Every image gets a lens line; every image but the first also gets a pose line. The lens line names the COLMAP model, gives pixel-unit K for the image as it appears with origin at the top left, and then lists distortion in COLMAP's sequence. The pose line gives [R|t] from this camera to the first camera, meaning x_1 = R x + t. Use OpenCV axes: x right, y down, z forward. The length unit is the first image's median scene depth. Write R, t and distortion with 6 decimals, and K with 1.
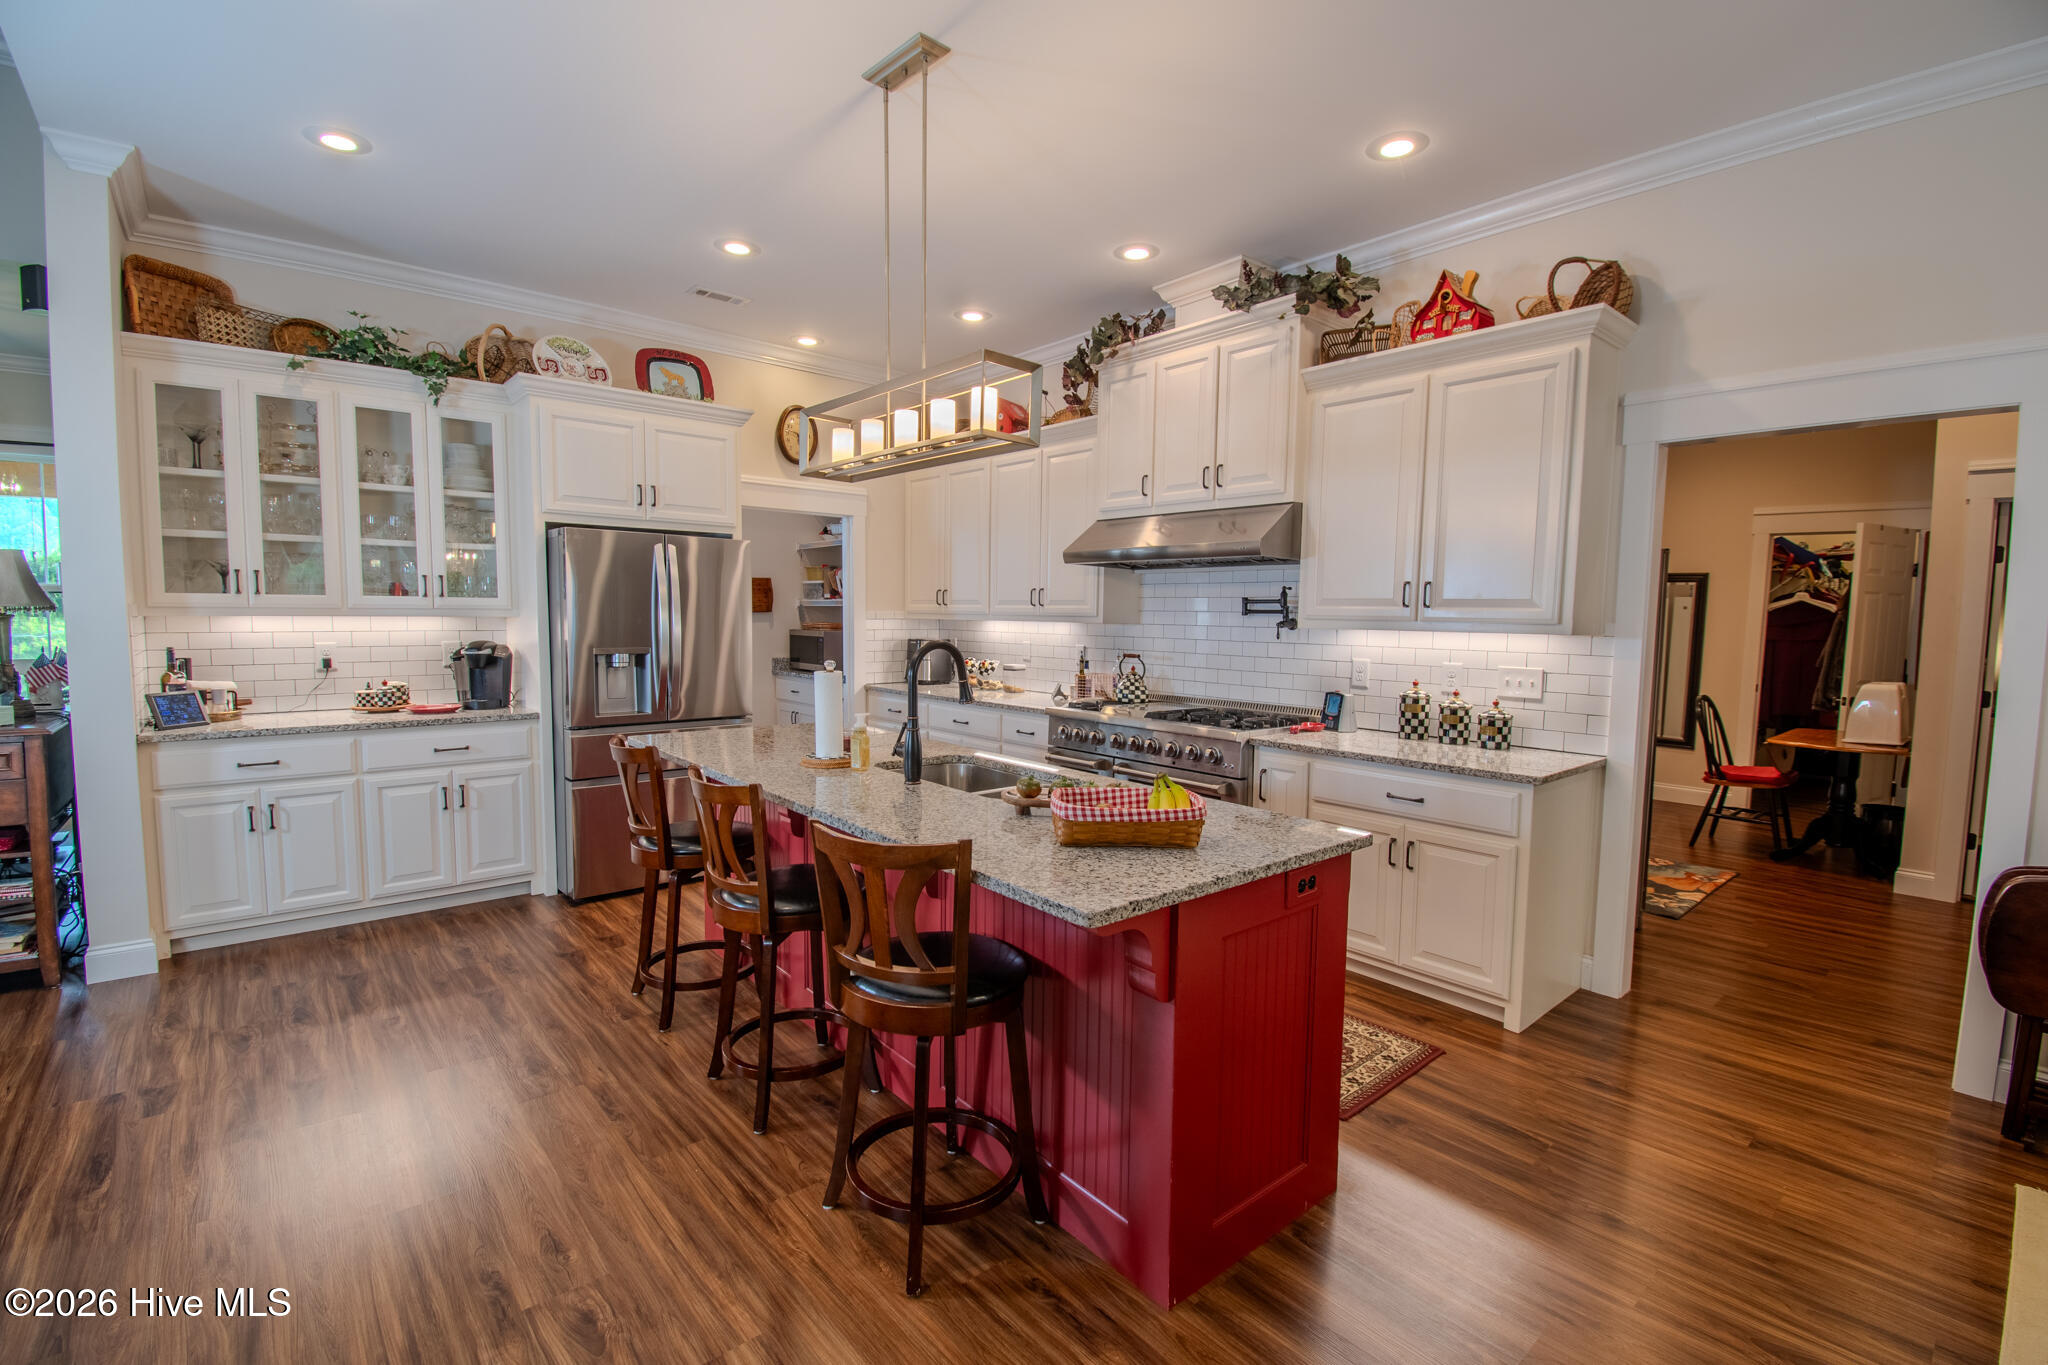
lens RADIAL K [[902.8, 0, 1021.1], [0, 902.8, 684.8], [0, 0, 1]] dist [0.020701, -0.026683]
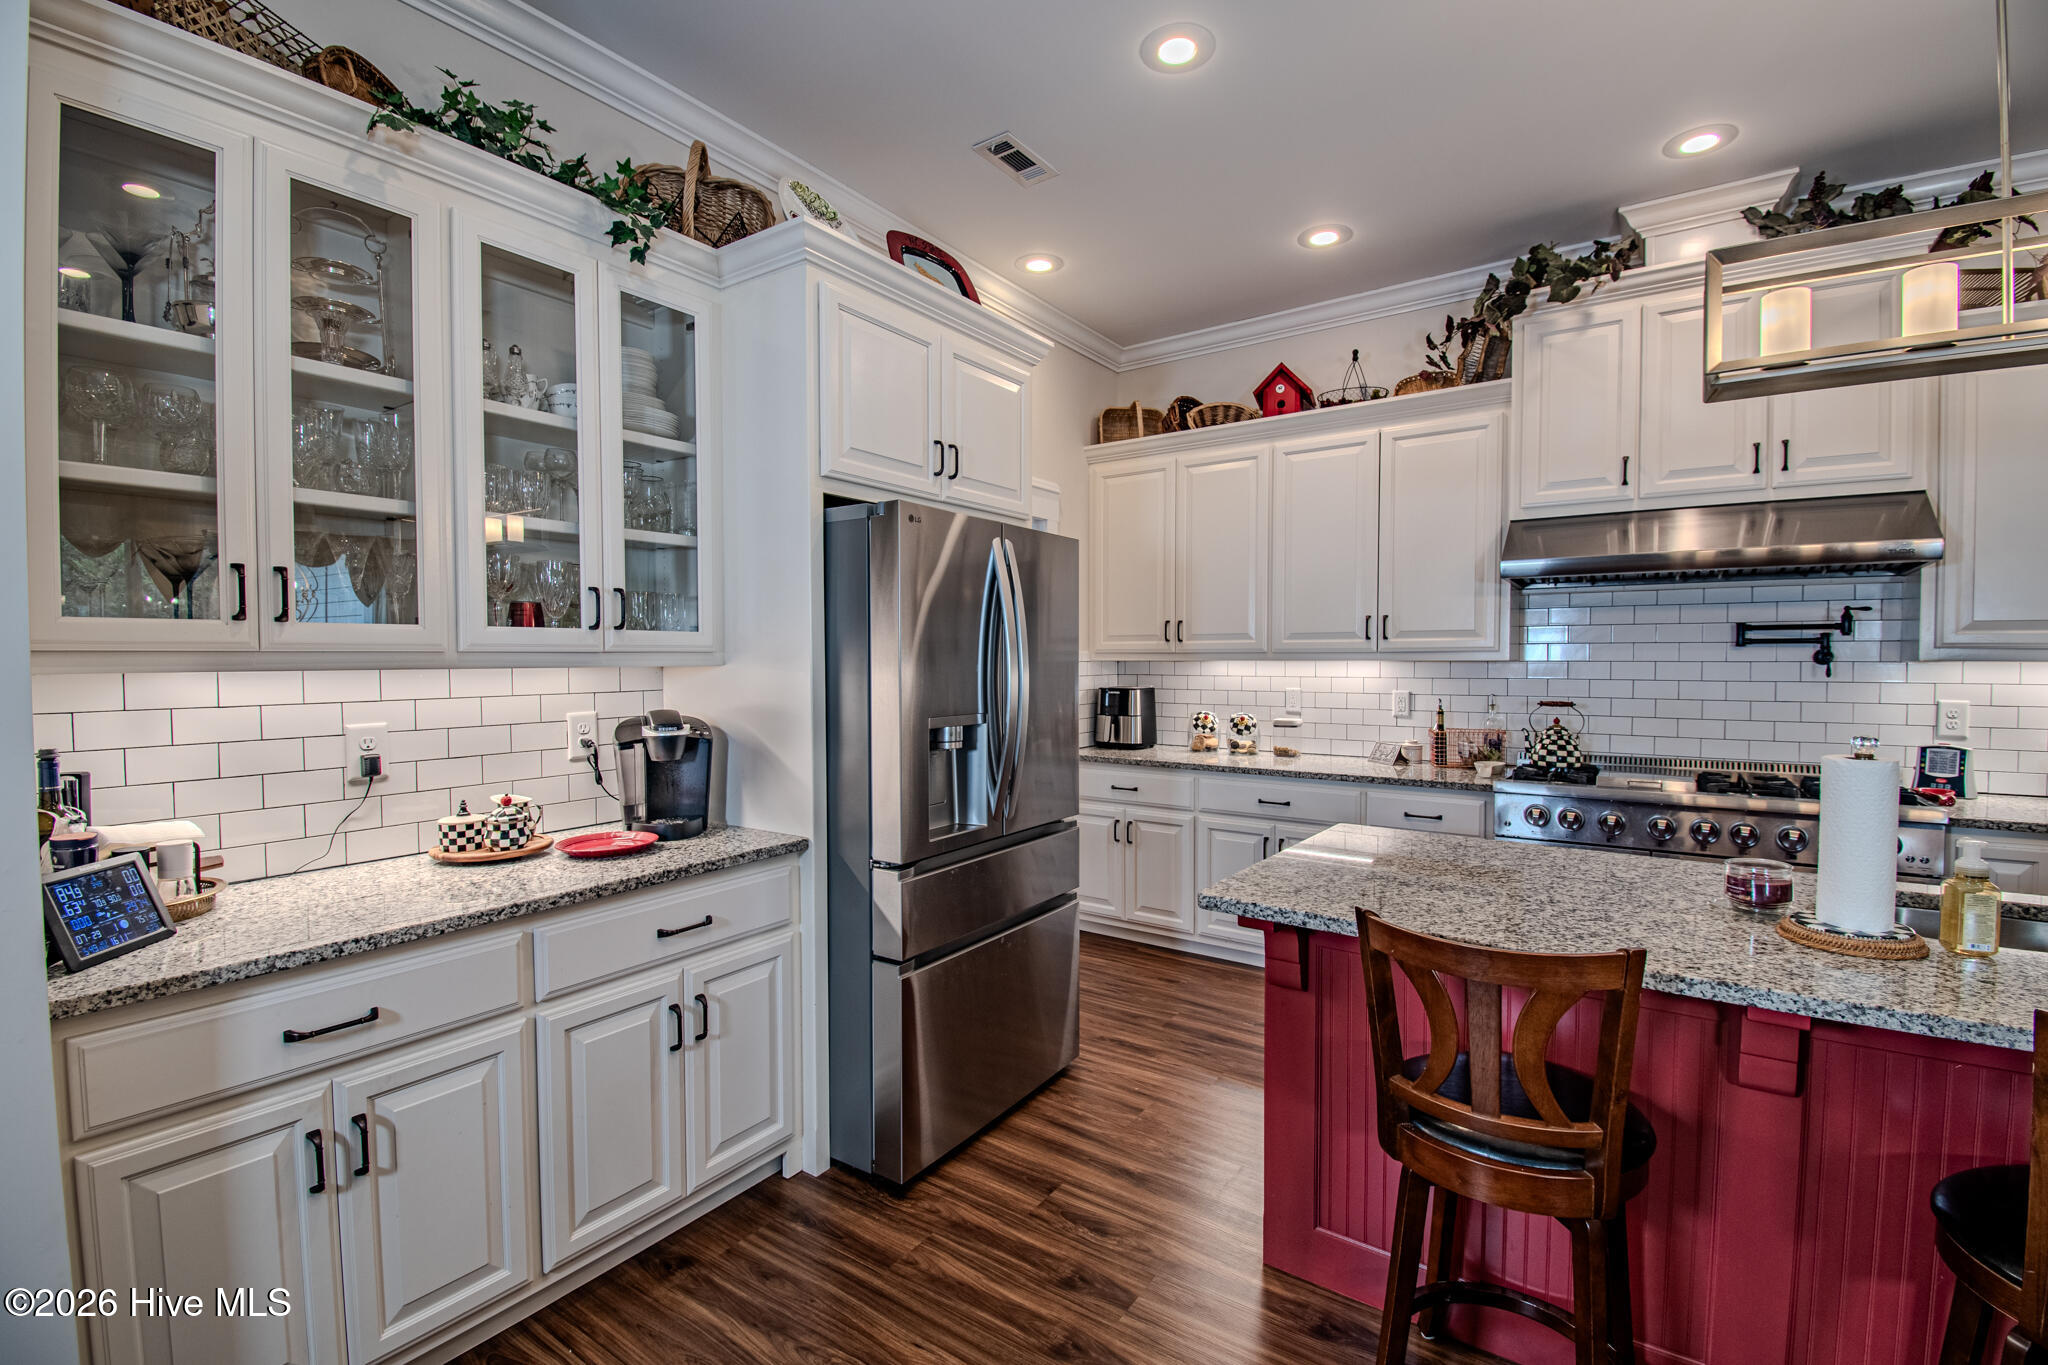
lens RADIAL K [[902.8, 0, 1021.1], [0, 902.8, 684.8], [0, 0, 1]] dist [0.020701, -0.026683]
pose [[0.969922, -0.022519, 0.242373, -0.566571], [0.034275, 0.998426, -0.044398, -0.035446], [-0.240991, 0.051370, 0.969167, 0.457942]]
